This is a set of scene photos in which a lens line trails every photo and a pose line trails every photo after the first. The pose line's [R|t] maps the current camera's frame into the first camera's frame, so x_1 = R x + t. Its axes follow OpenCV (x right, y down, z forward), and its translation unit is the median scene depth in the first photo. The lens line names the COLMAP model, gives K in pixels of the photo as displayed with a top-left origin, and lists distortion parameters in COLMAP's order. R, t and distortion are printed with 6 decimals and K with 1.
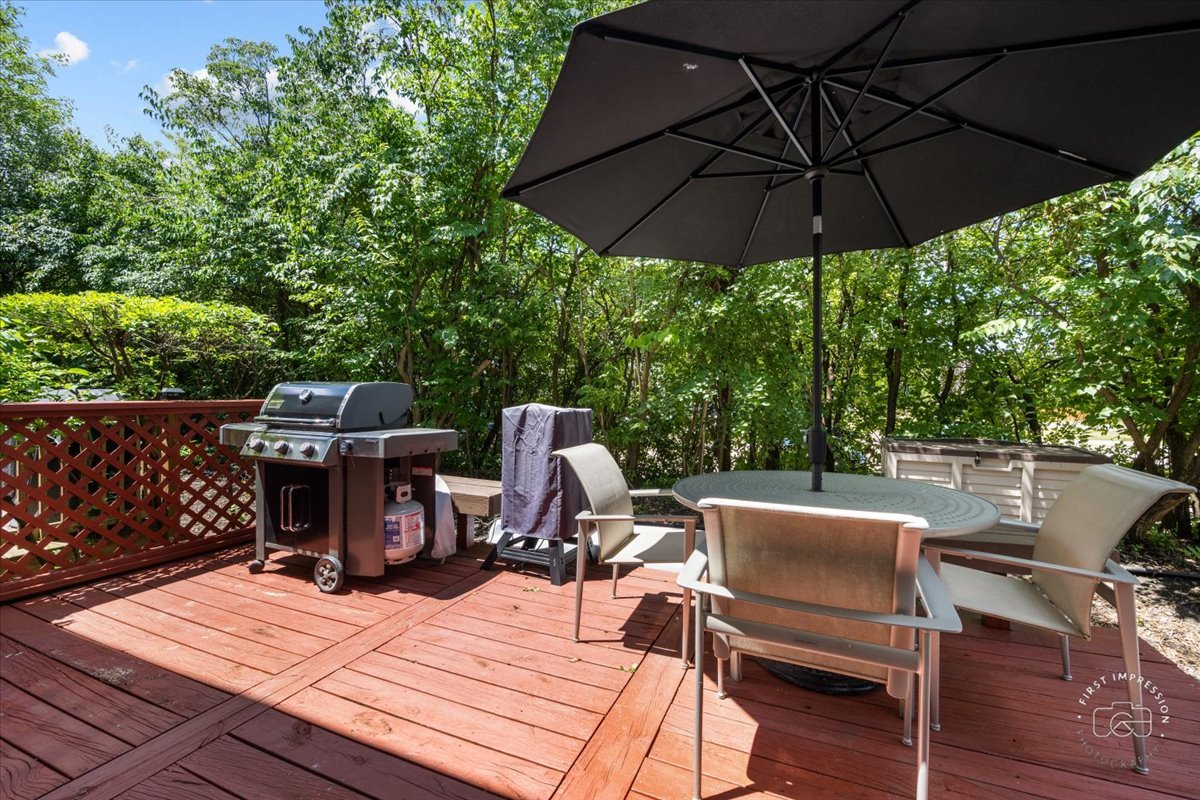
lens RADIAL K [[491.5, 0, 604.7], [0, 491.5, 399.7], [0, 0, 1]] dist [0.002170, 0.000133]
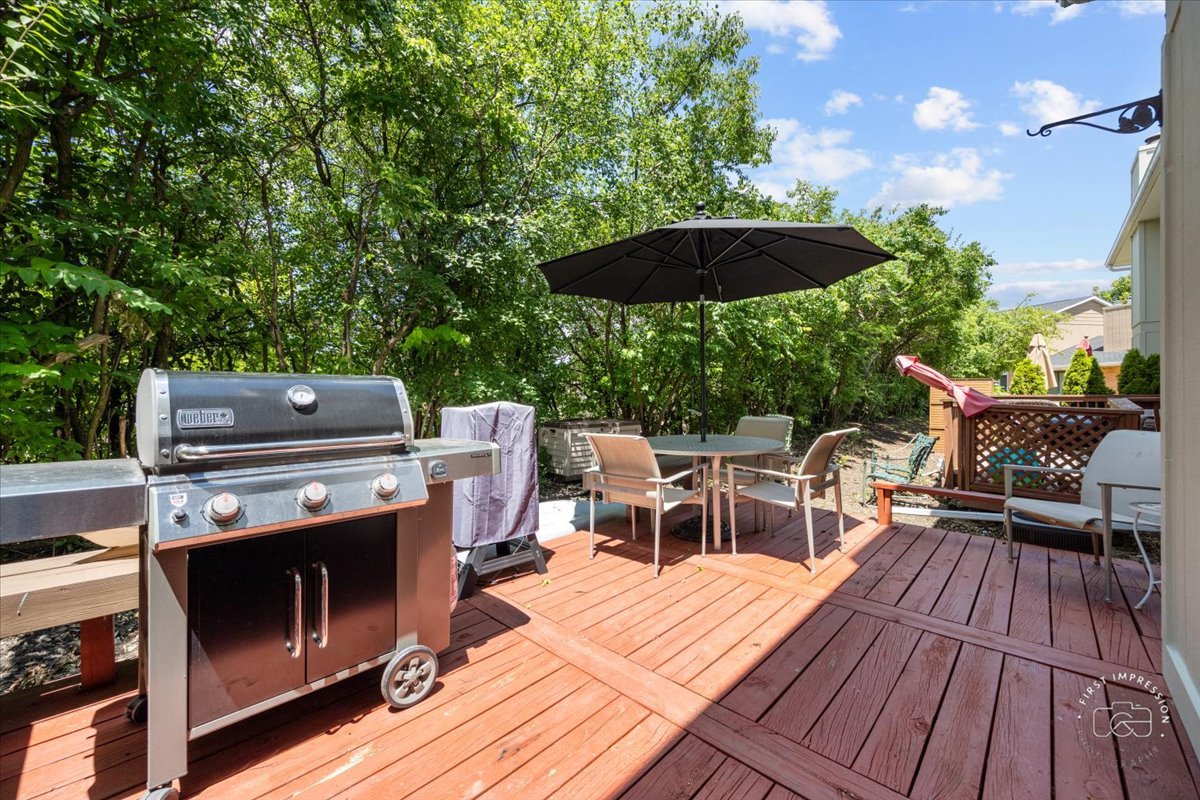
lens RADIAL K [[471.2, 0, 599.5], [0, 471.2, 394.8], [0, 0, 1]] dist [-0.000473, -0.000133]
pose [[0.358009, -0.009698, 0.933668, -1.055459], [0.017651, 0.999838, 0.003617, -0.006295], [-0.933551, 0.015185, 0.358122, 0.556779]]
